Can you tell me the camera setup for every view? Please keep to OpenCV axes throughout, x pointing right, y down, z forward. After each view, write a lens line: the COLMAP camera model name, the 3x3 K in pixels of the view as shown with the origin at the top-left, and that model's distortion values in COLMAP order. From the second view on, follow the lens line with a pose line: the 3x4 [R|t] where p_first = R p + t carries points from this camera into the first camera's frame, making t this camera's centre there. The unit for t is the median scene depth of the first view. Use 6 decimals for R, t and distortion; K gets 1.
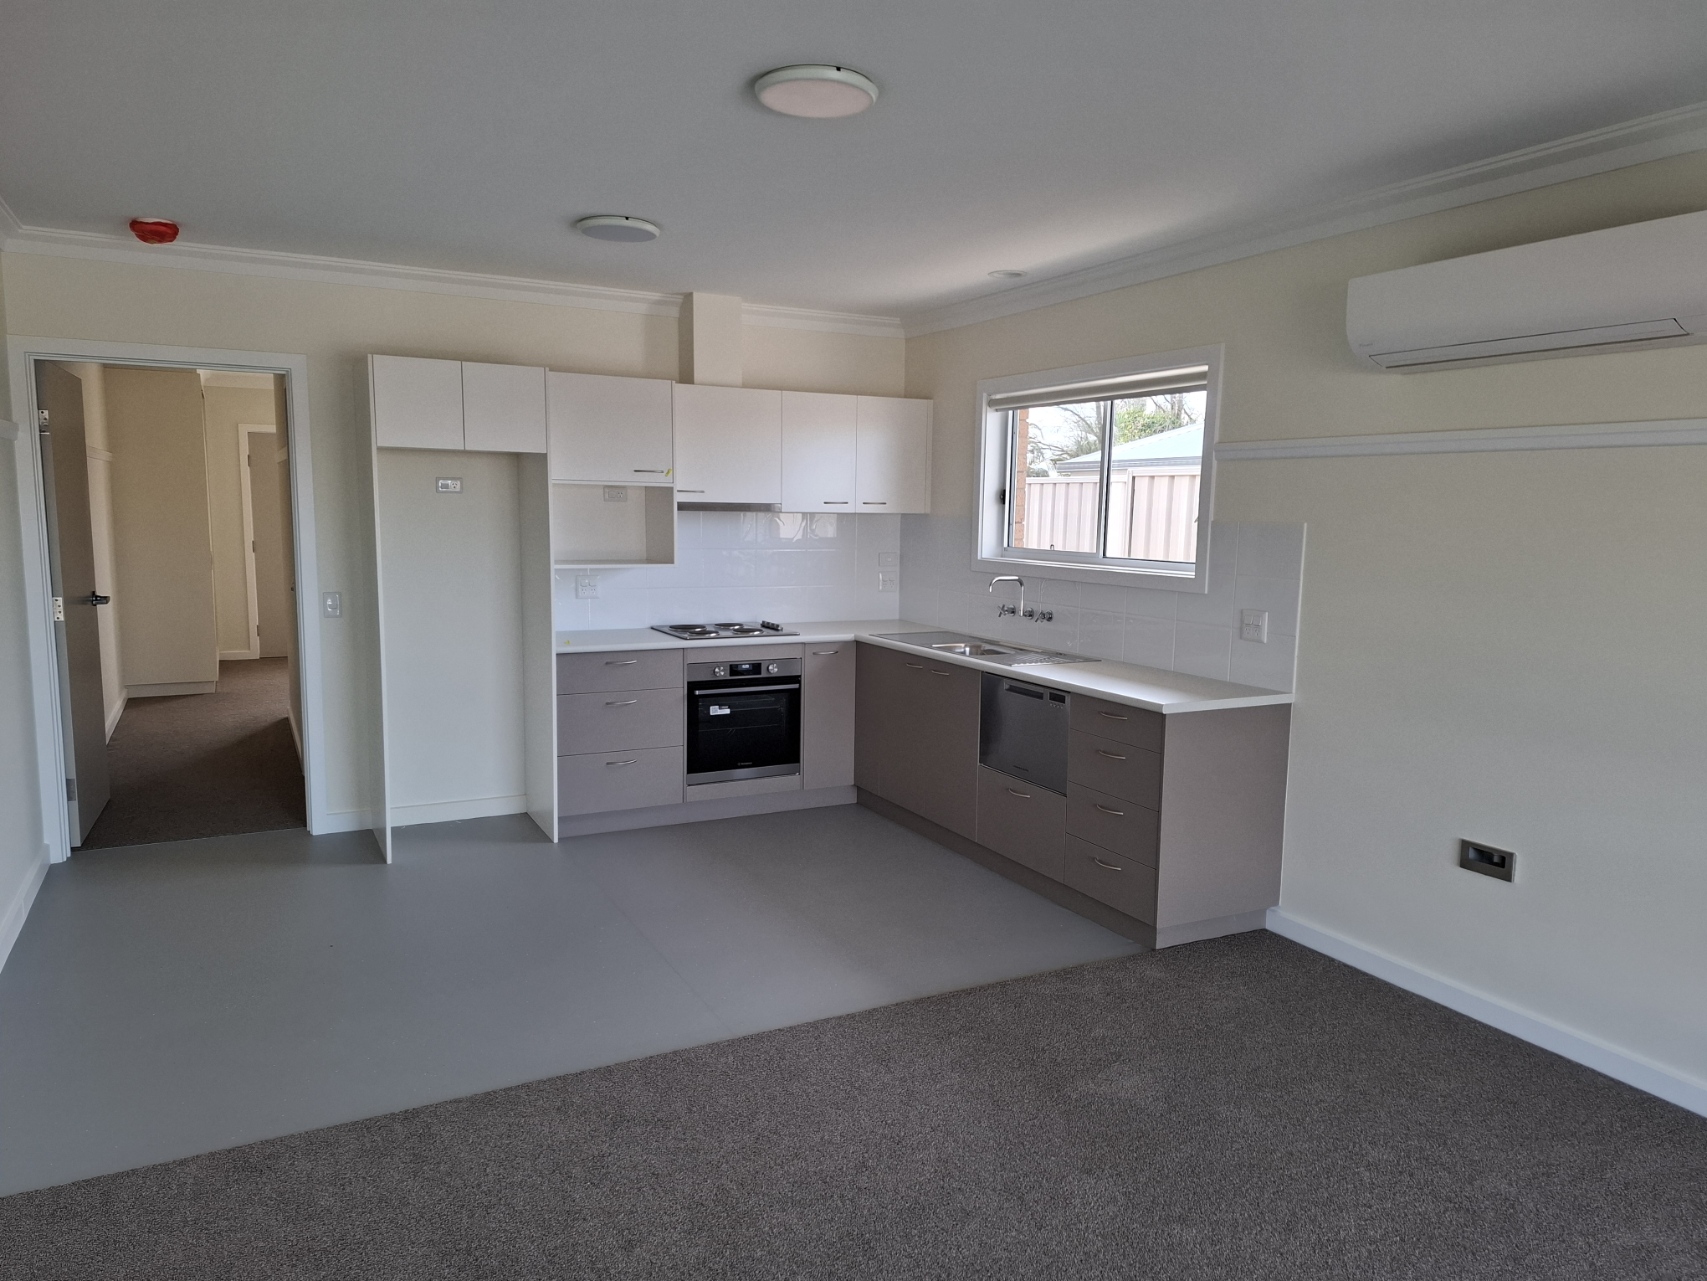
lens RADIAL K [[1191.0, 0, 799.4], [0, 1191.0, 669.6], [0, 0, 1]] dist [0.027926, 0.000301]
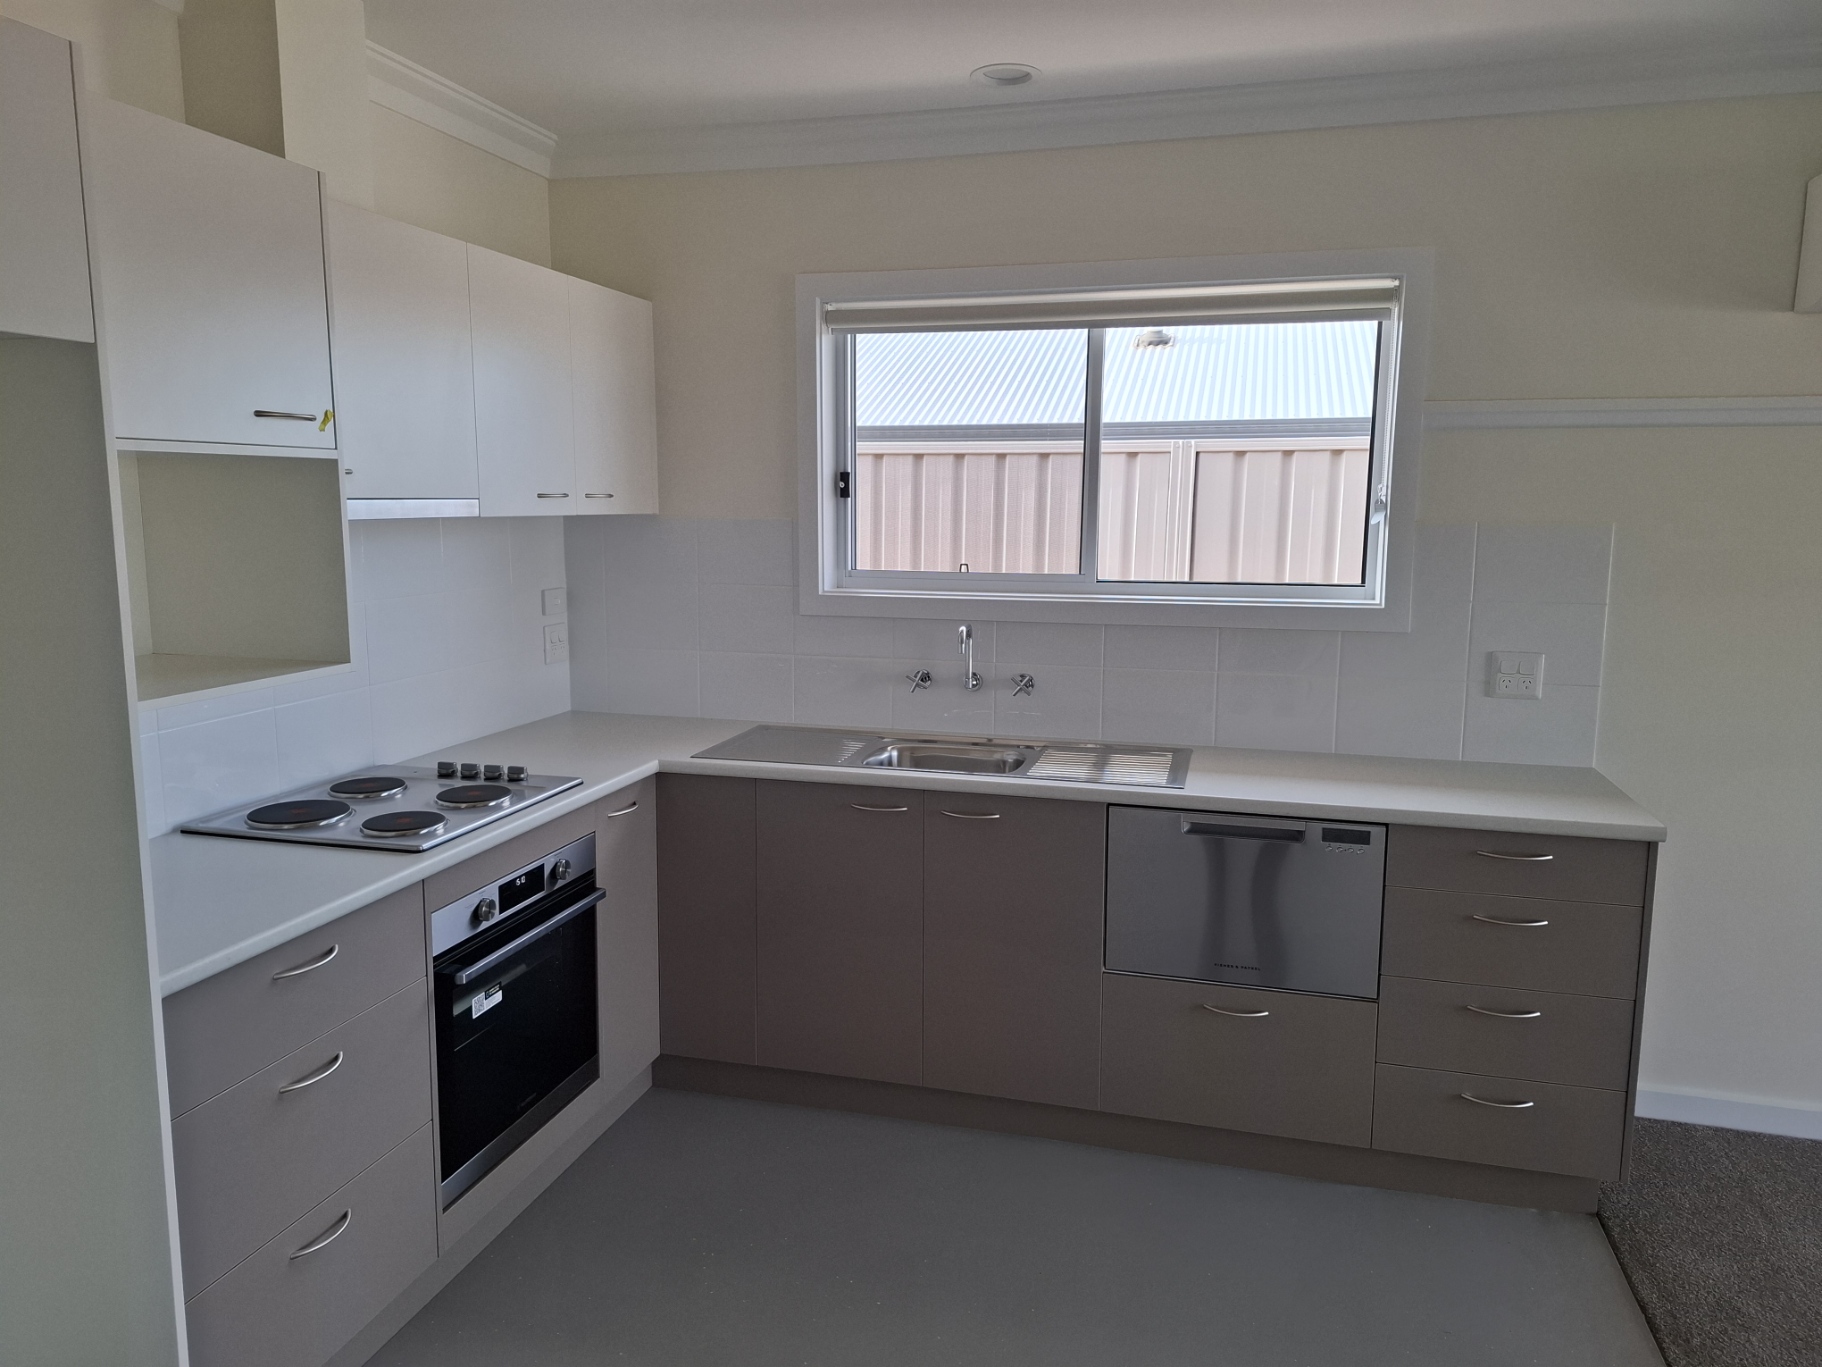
lens RADIAL K [[1293.0, 0, 911.0], [0, 1293.0, 683.5], [0, 0, 1]] dist [0.030974, -0.005525]
pose [[0.648377, -0.120230, 0.751766, -0.318922], [0.109552, 0.991909, 0.064150, -0.093840], [-0.753396, 0.040764, 0.656302, 0.623435]]
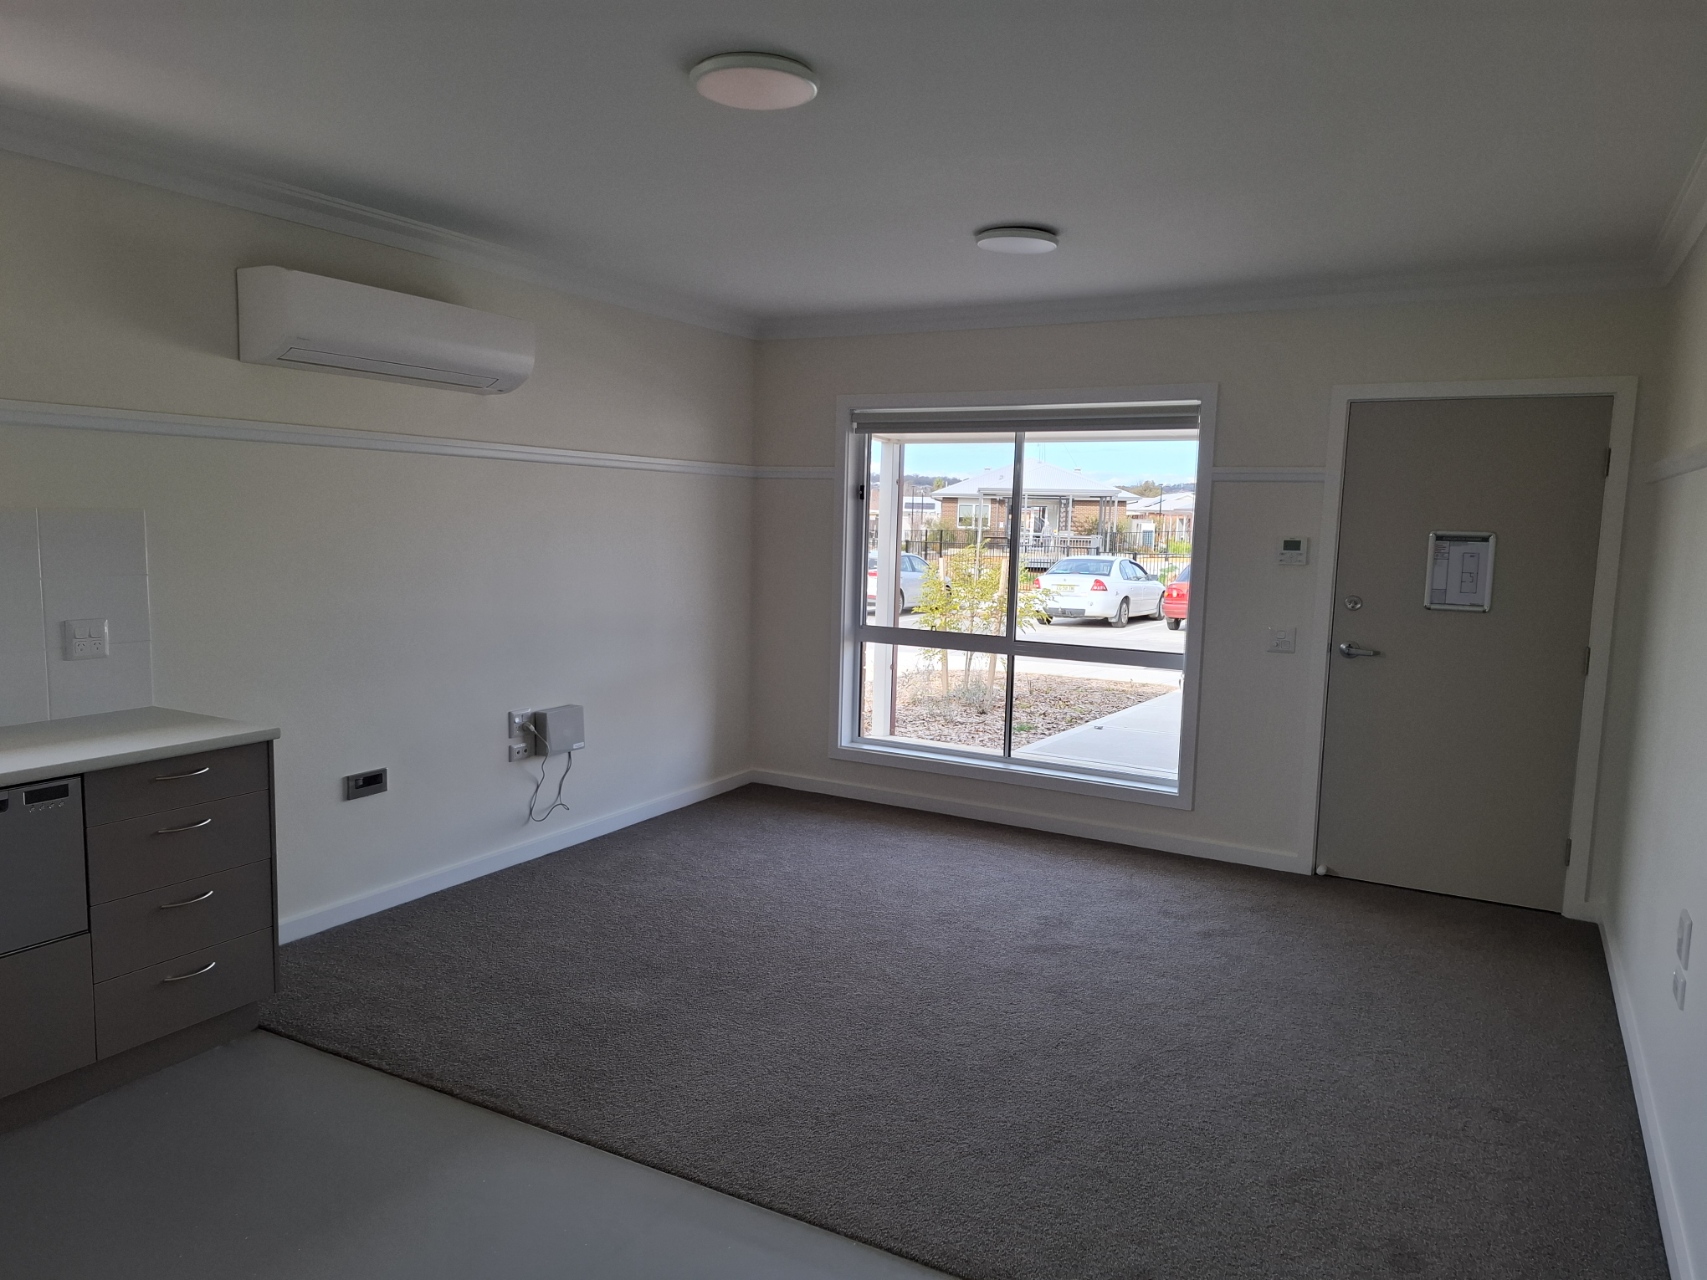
lens RADIAL K [[1191.0, 0, 799.4], [0, 1191.0, 669.1], [0, 0, 1]] dist [0.027926, 0.000301]
pose [[-0.559735, -0.135874, 0.817456, -0.433863], [0.083210, 0.972264, 0.218582, -0.122459], [-0.824483, 0.190368, -0.532905, 0.836471]]
